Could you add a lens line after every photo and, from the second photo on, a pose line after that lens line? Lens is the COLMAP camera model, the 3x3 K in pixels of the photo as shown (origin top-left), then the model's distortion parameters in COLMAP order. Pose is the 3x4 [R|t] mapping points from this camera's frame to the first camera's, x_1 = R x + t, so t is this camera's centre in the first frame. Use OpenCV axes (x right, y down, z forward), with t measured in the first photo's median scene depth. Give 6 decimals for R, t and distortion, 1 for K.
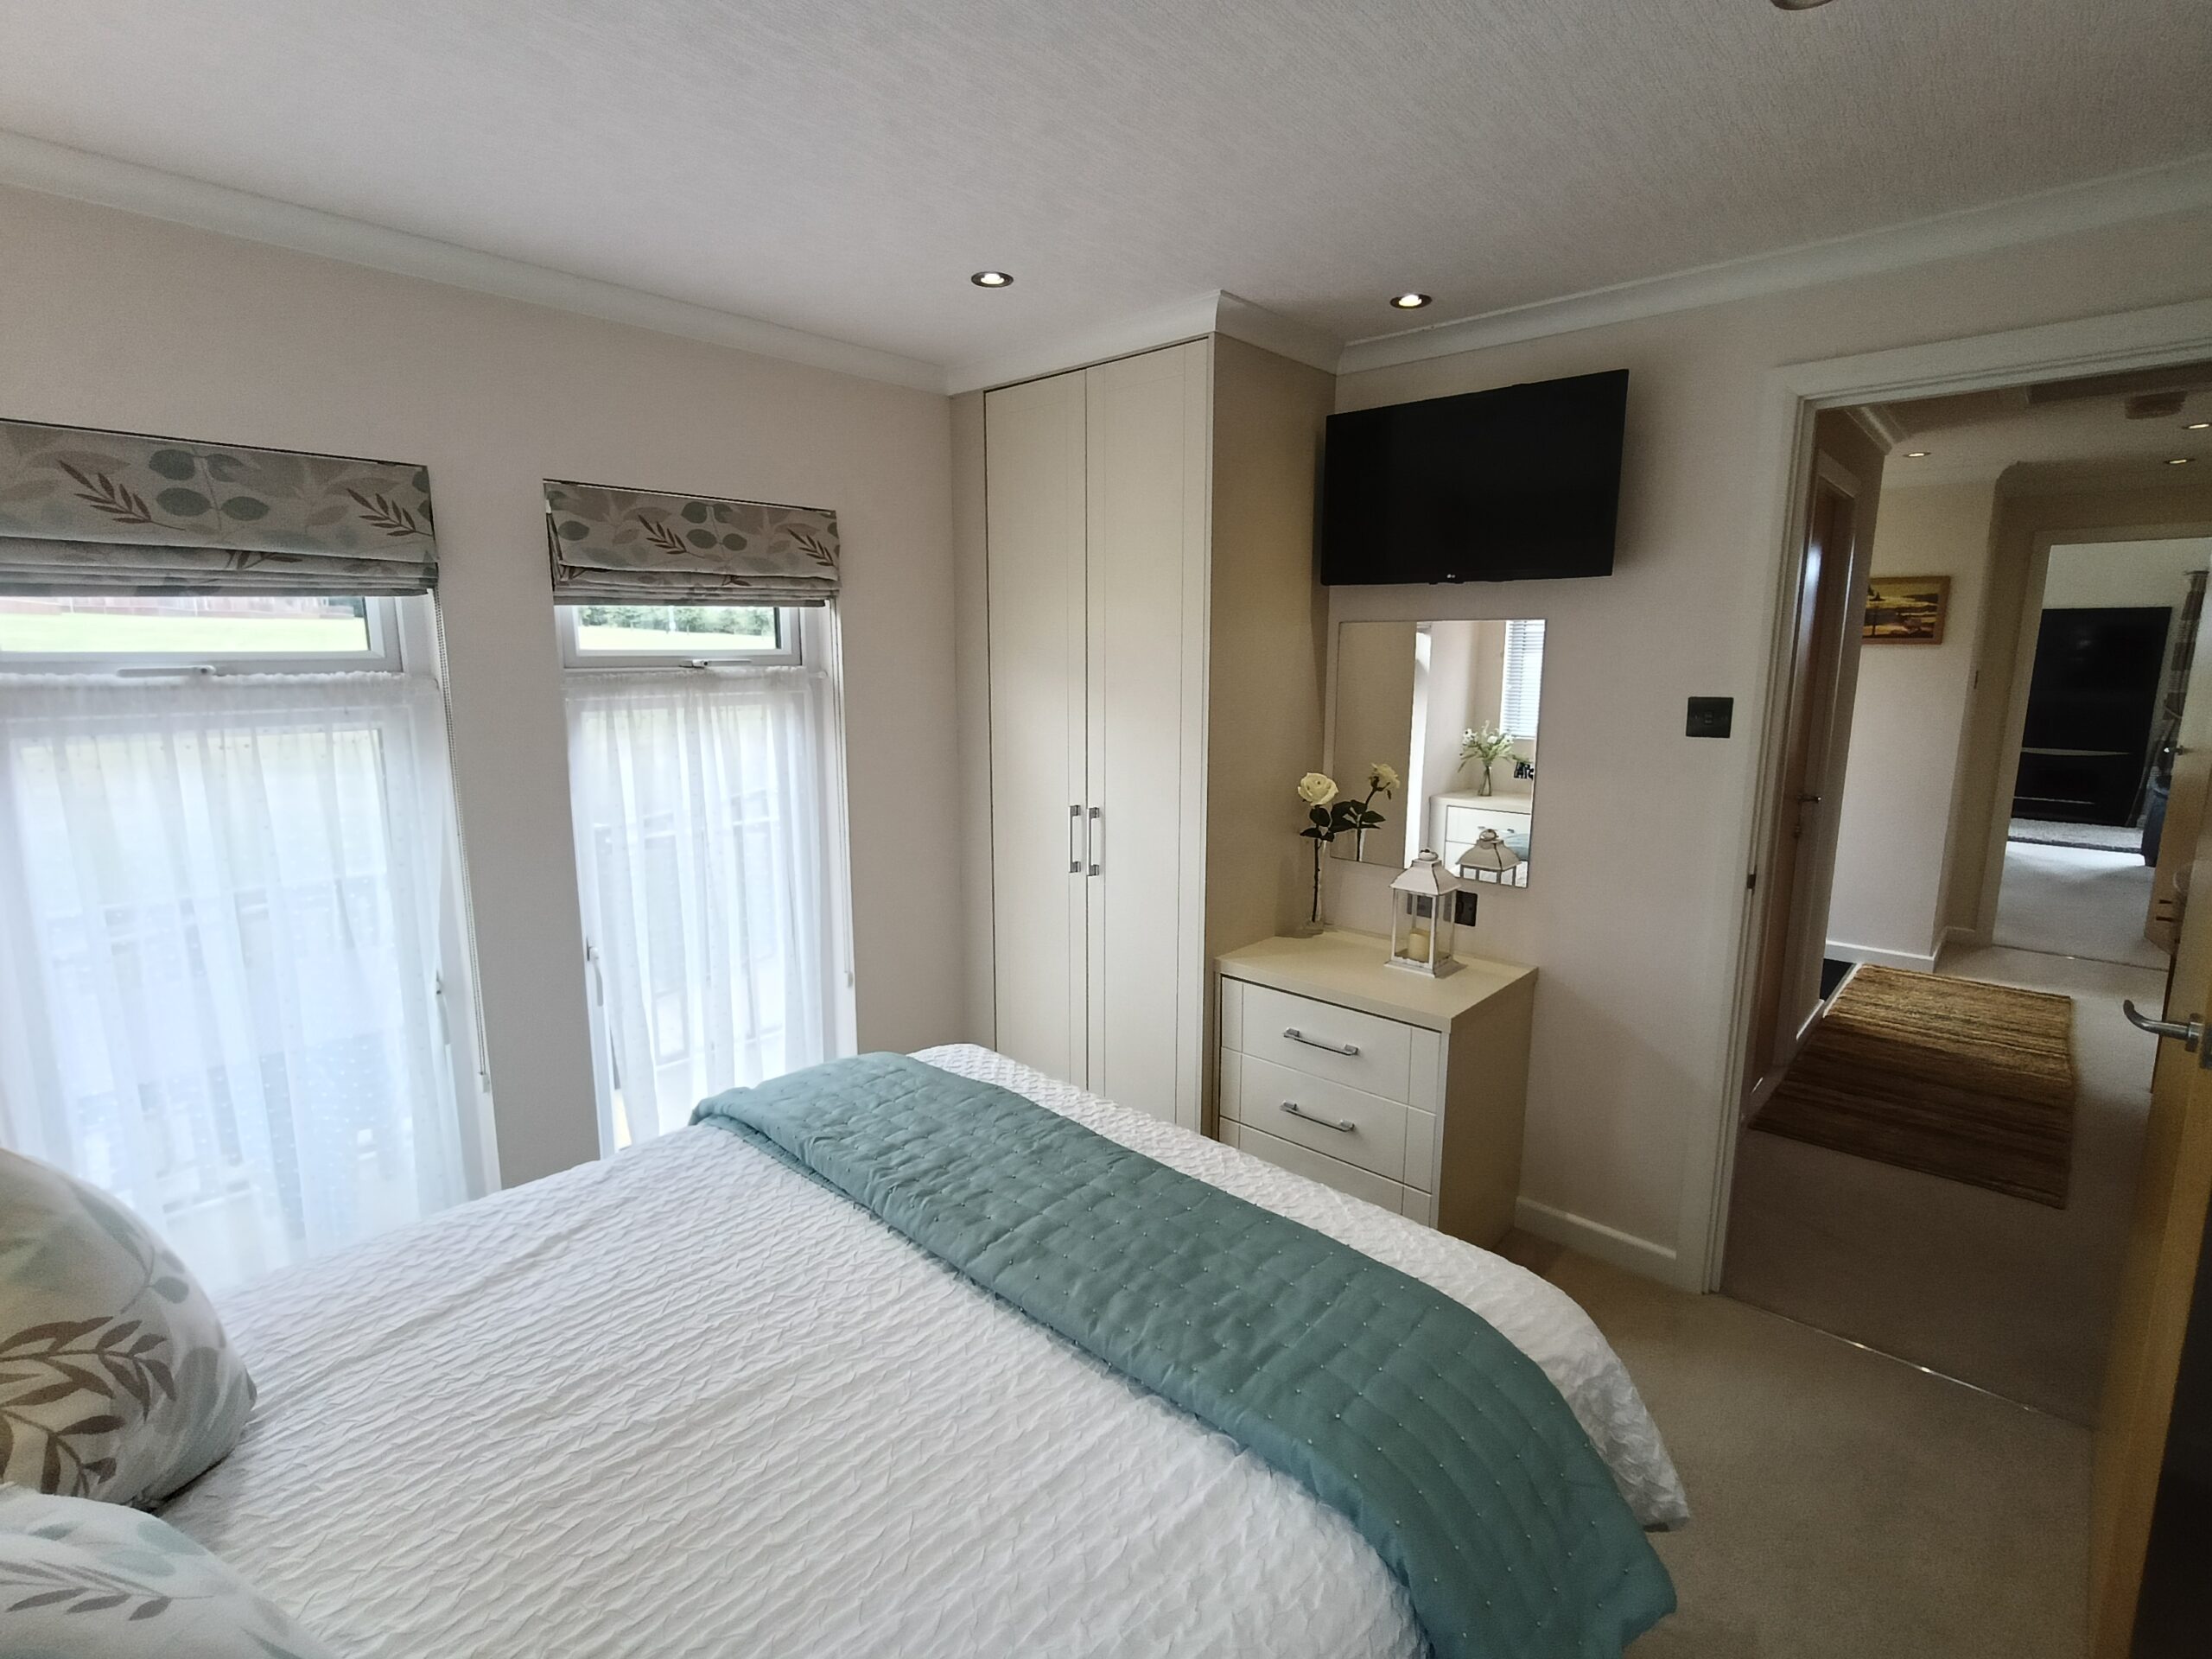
lens RADIAL K [[1041.4, 0, 1099.9], [0, 1041.4, 816.6], [0, 0, 1]] dist [0.008982, -0.000341]
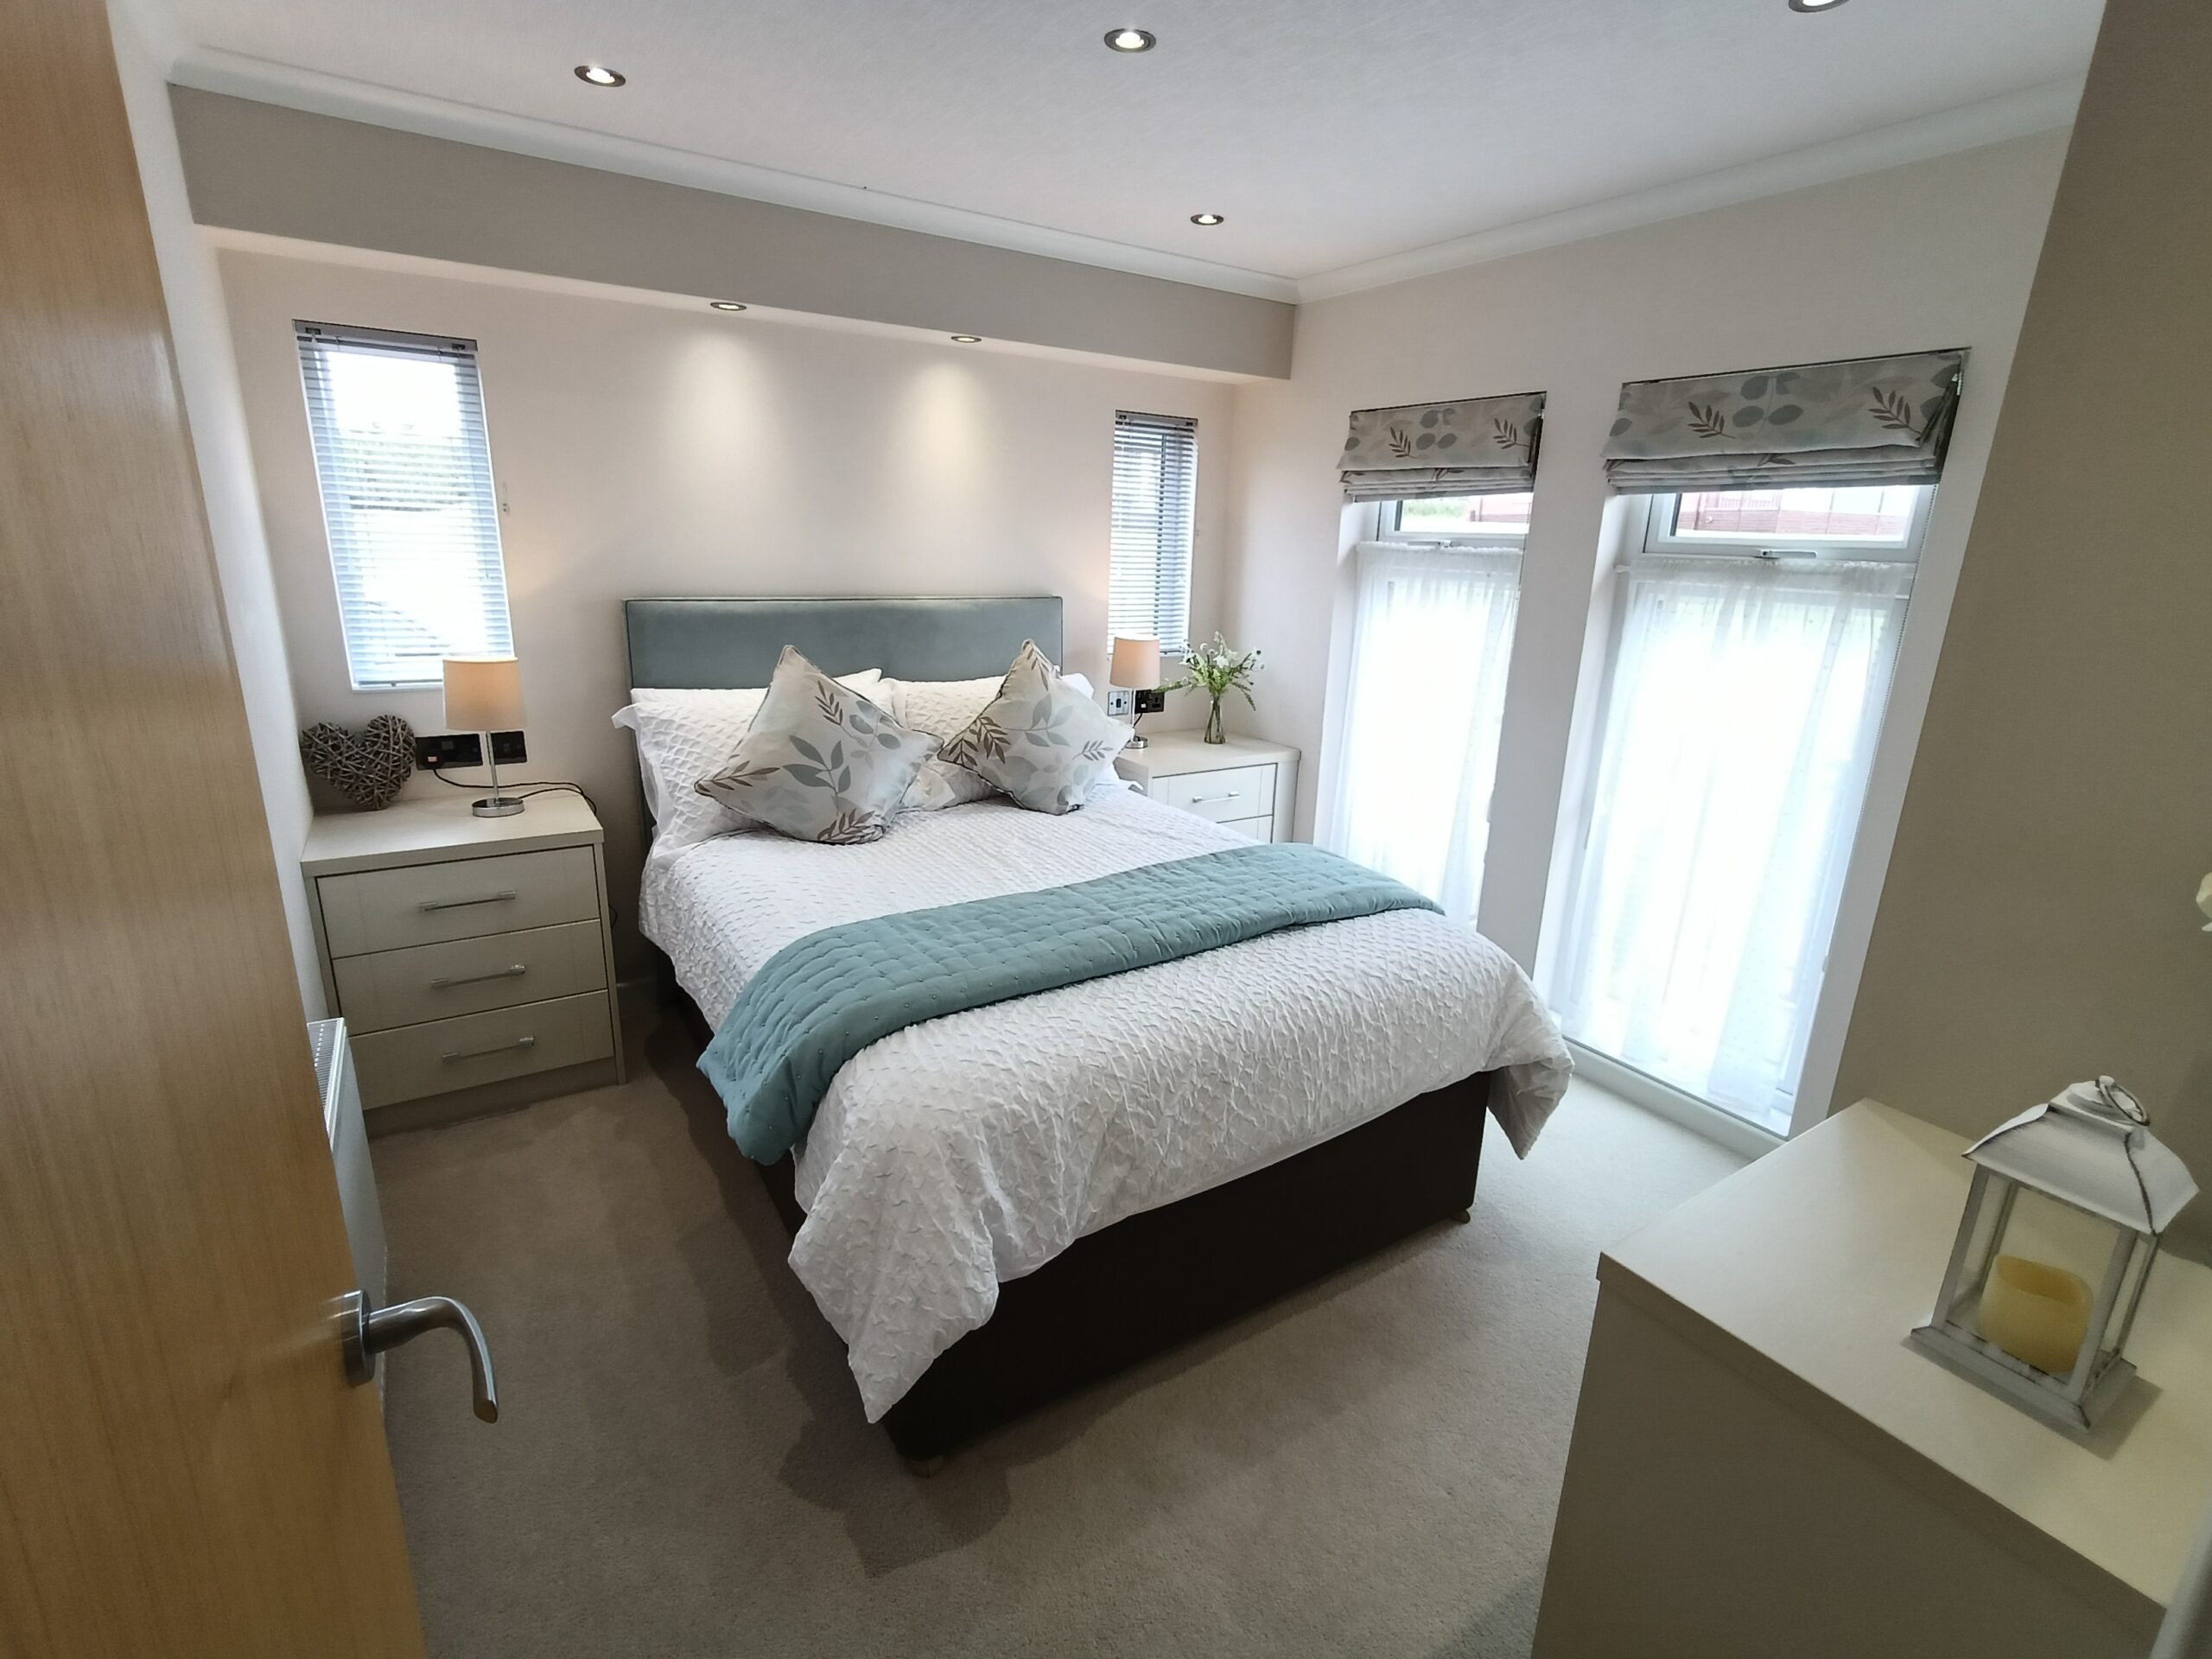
lens RADIAL K [[1041.4, 0, 1099.9], [0, 1041.4, 821.3], [0, 0, 1]] dist [0.008982, -0.000341]
pose [[-0.251364, 0.265369, -0.930804, 0.885854], [-0.176188, 0.933069, 0.313594, -0.140373], [0.951722, 0.242822, -0.187785, 0.840349]]
